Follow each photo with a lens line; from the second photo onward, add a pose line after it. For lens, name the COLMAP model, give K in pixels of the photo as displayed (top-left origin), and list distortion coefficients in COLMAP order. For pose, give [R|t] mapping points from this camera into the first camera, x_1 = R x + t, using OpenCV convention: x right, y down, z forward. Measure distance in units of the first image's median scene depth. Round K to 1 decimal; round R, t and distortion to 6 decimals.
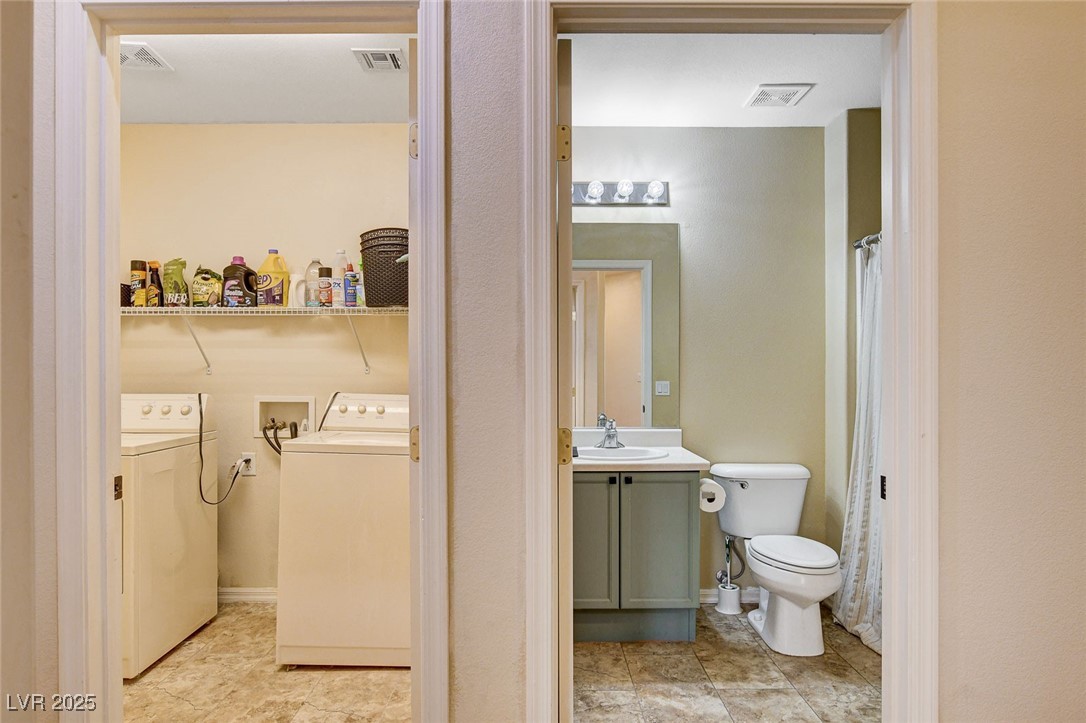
lens RADIAL K [[636.9, 0, 541.9], [0, 636.9, 372.5], [0, 0, 1]] dist [-0.006403, 0.000122]
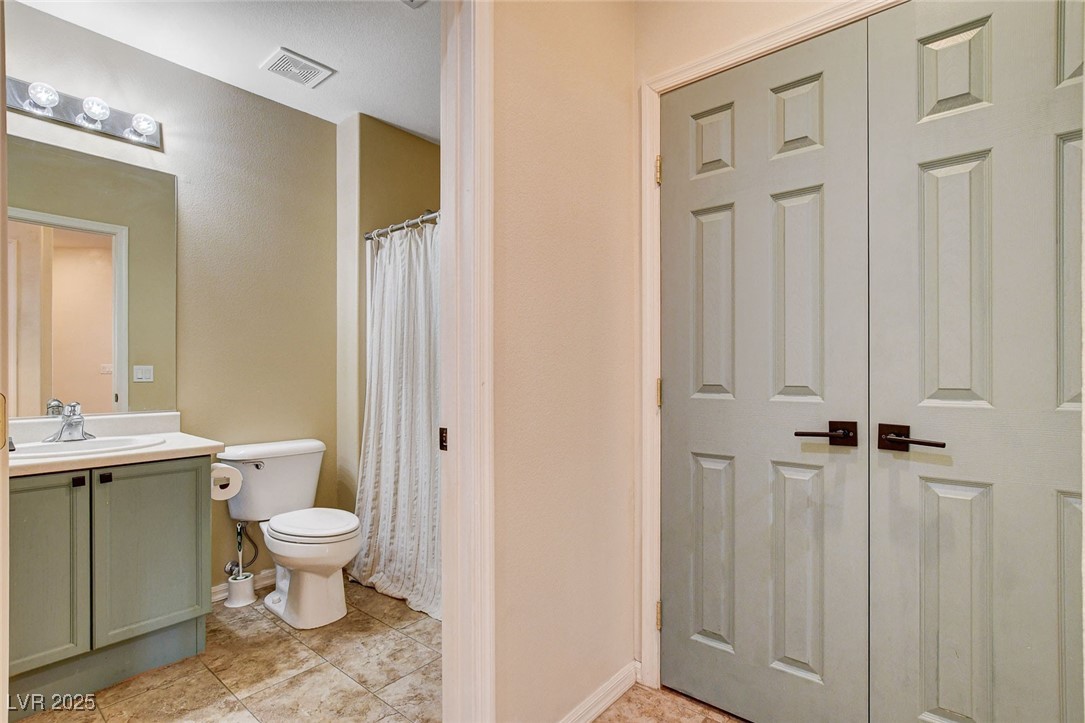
lens RADIAL K [[519.1, 0, 544.9], [0, 519.1, 371.0], [0, 0, 1]] dist [-0.003077, 0.000604]
pose [[0.647544, 0.000182, 0.762028, 0.002372], [0.001821, 0.999997, -0.001786, 0.038556], [-0.762026, 0.002544, 0.647542, 0.174613]]
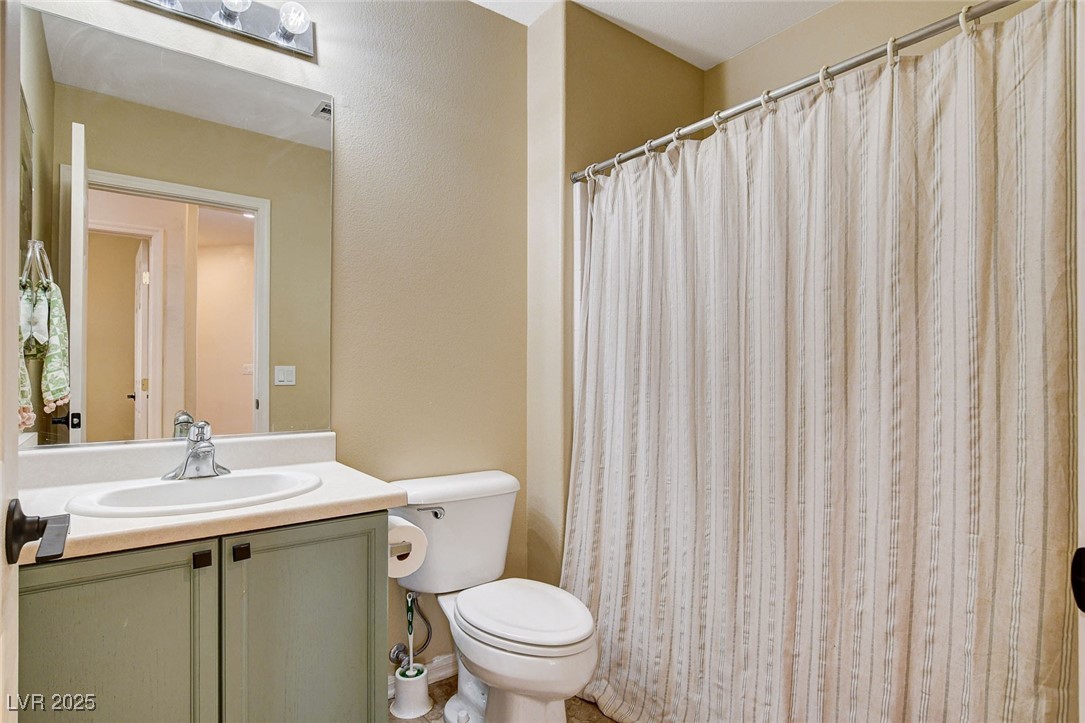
lens RADIAL K [[565.5, 0, 543.1], [0, 565.5, 367.9], [0, 0, 1]] dist [-0.006871, -0.000442]
pose [[0.799353, 0.006301, 0.600828, 0.057979], [-0.001343, 0.999961, -0.008699, 0.035062], [-0.600860, 0.006146, 0.799331, 0.489829]]
